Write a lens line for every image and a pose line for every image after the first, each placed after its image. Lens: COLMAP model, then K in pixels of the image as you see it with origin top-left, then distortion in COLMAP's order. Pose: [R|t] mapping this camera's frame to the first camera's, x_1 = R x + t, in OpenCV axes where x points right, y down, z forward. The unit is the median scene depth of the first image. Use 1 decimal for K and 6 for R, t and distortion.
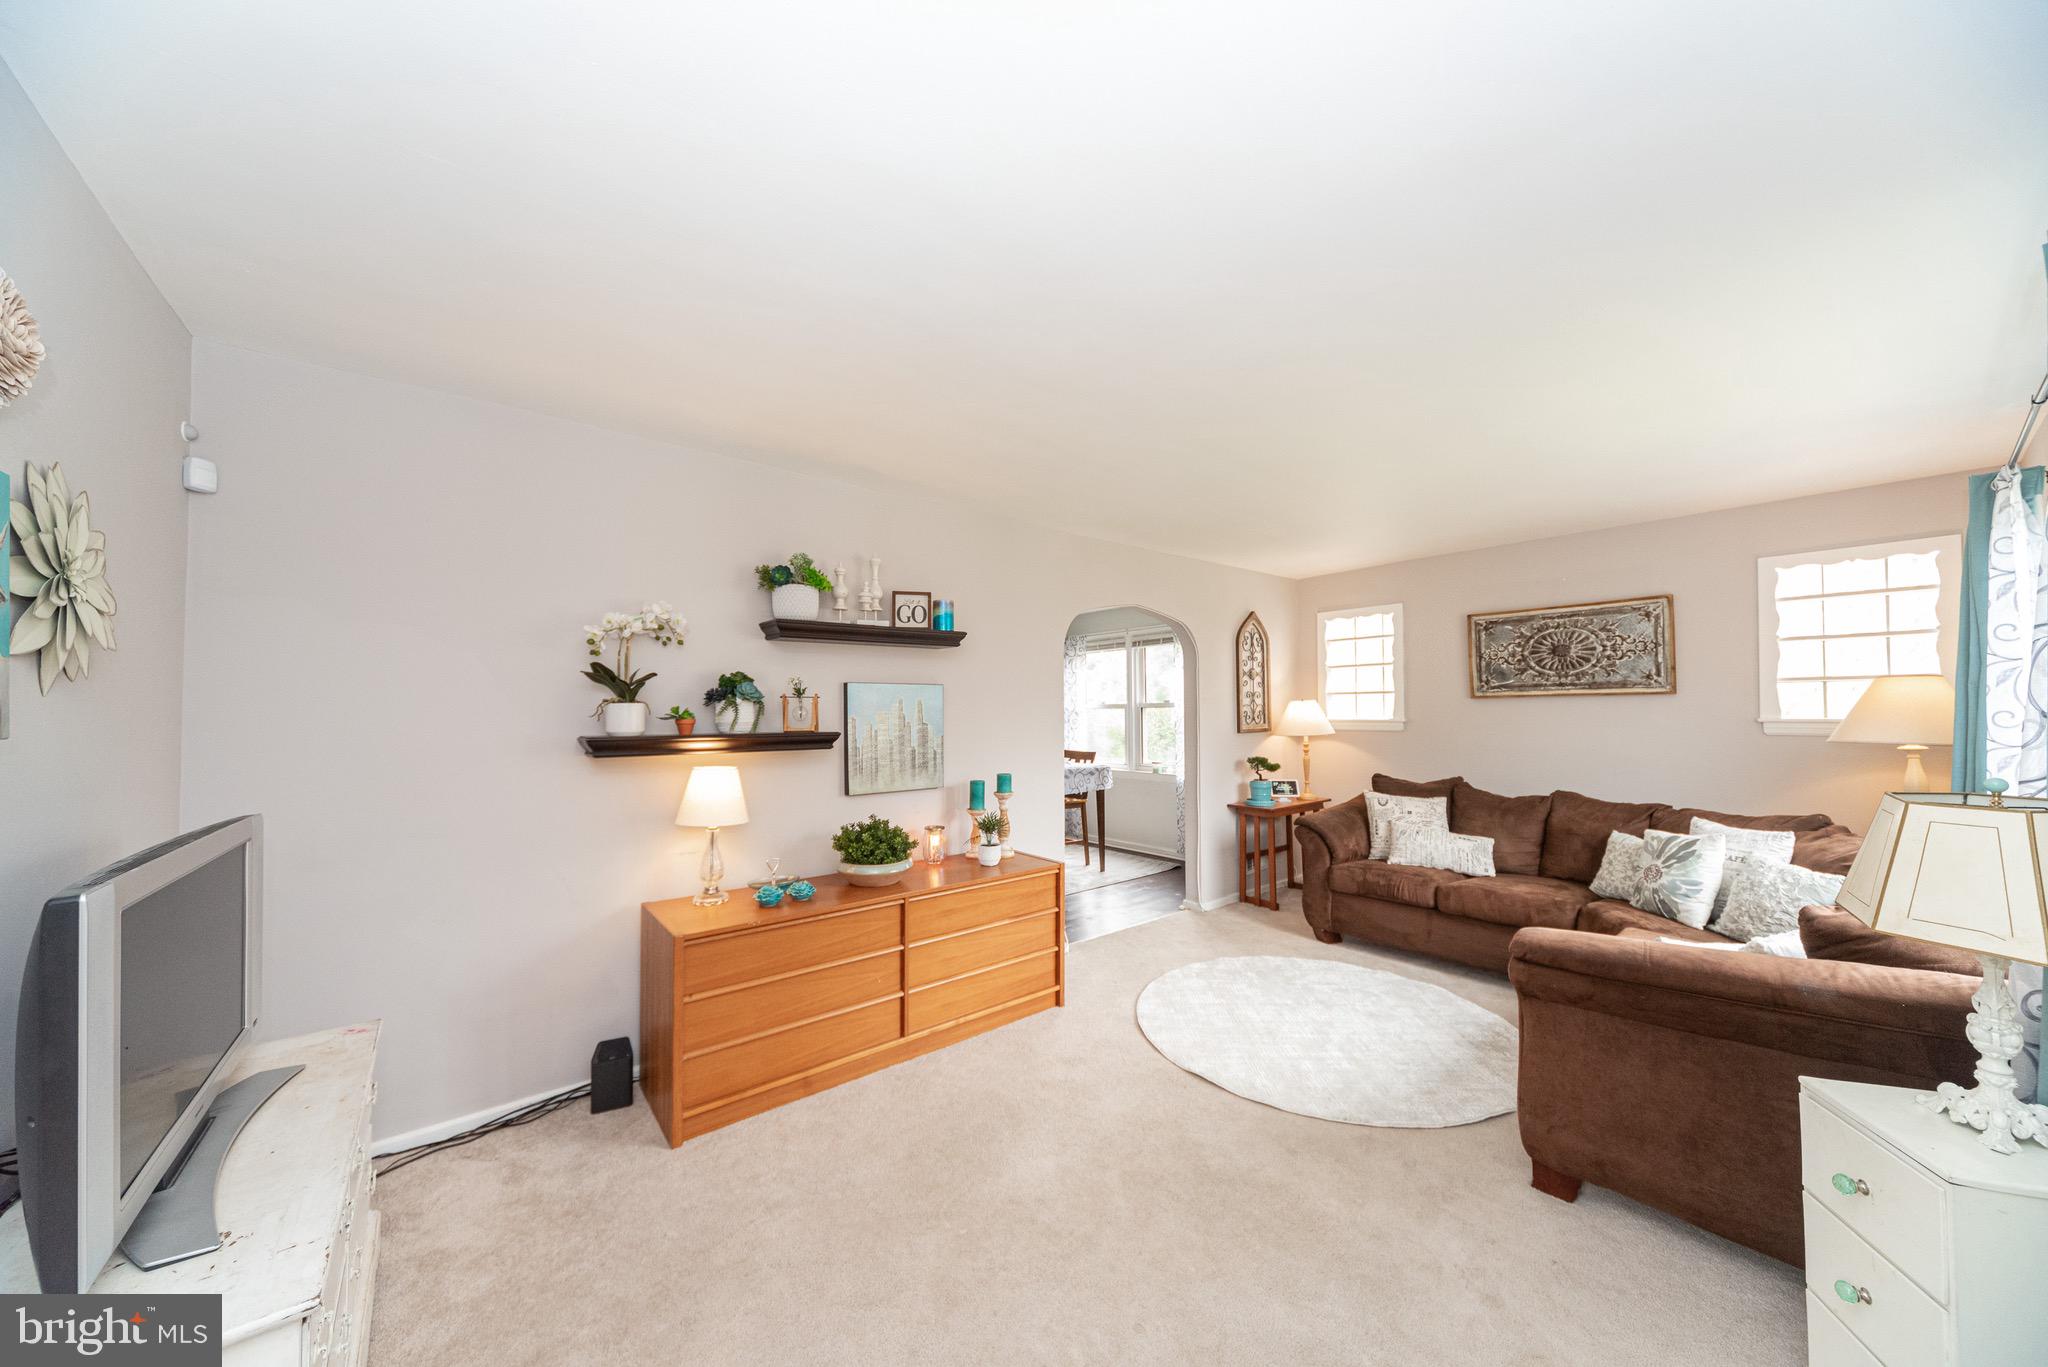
lens RADIAL K [[722.3, 0, 998.0], [0, 722.3, 700.1], [0, 0, 1]] dist [-0.001167, 0.000374]
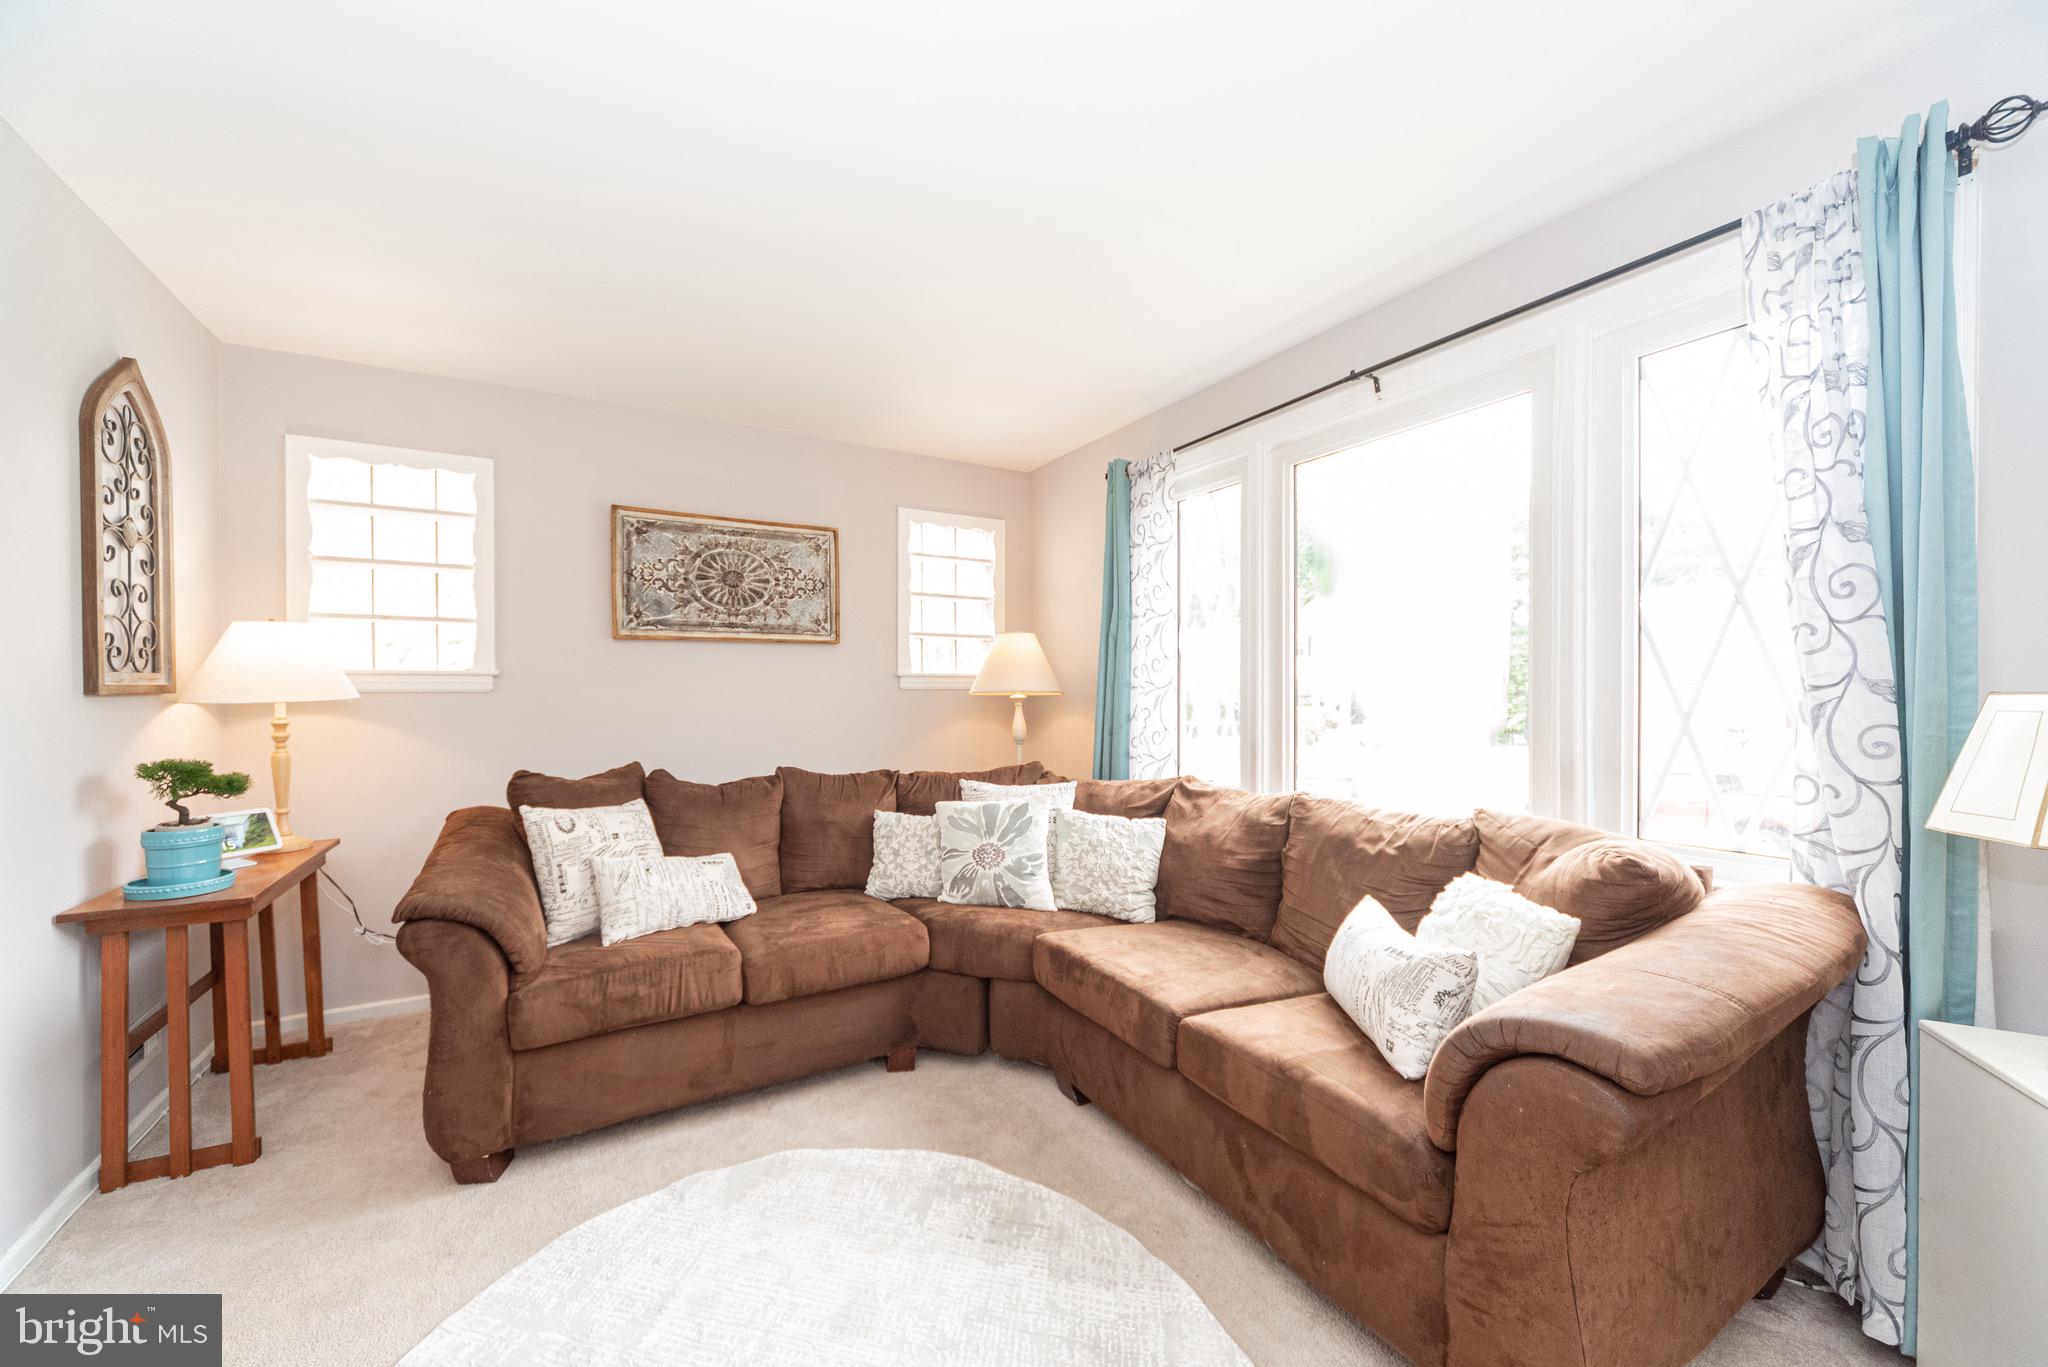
lens RADIAL K [[722.3, 0, 939.0], [0, 722.3, 712.0], [0, 0, 1]] dist [-0.001167, 0.000374]
pose [[0.189580, -0.021081, 0.981639, 0.118057], [-0.014404, 0.999602, 0.024248, 0.060922], [-0.981760, -0.018737, 0.189201, 0.849750]]
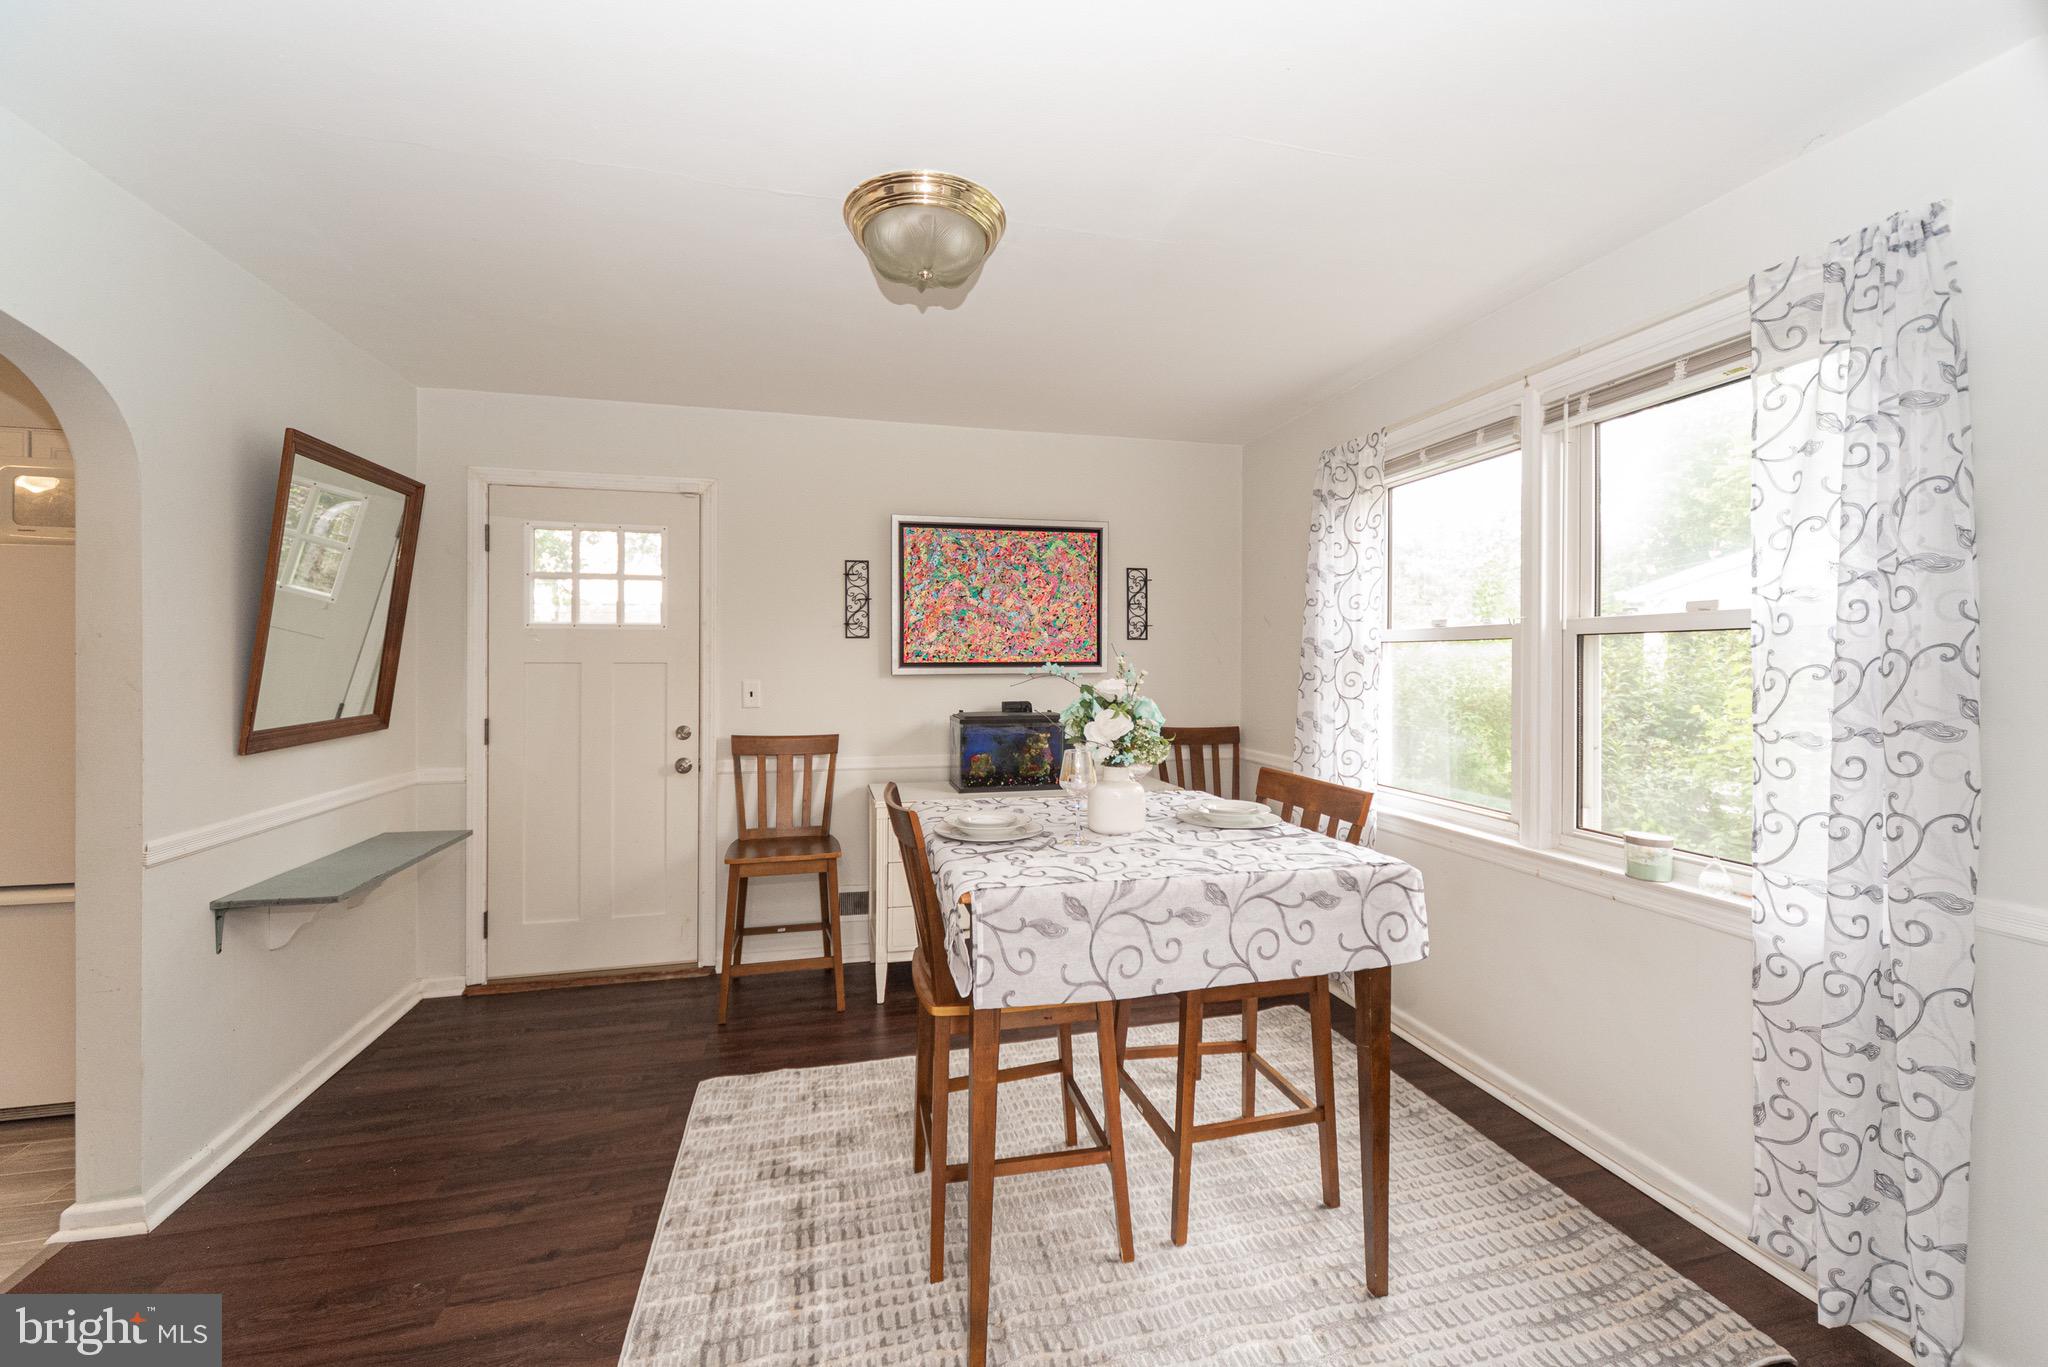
lens RADIAL K [[722.3, 0, 998.5], [0, 722.3, 652.3], [0, 0, 1]] dist [-0.001167, 0.000374]
pose [[0.888782, 0.013286, -0.458138, 0.335756], [-0.003790, 0.999759, 0.021639, 0.029041], [0.458315, -0.017496, 0.888618, 1.740674]]
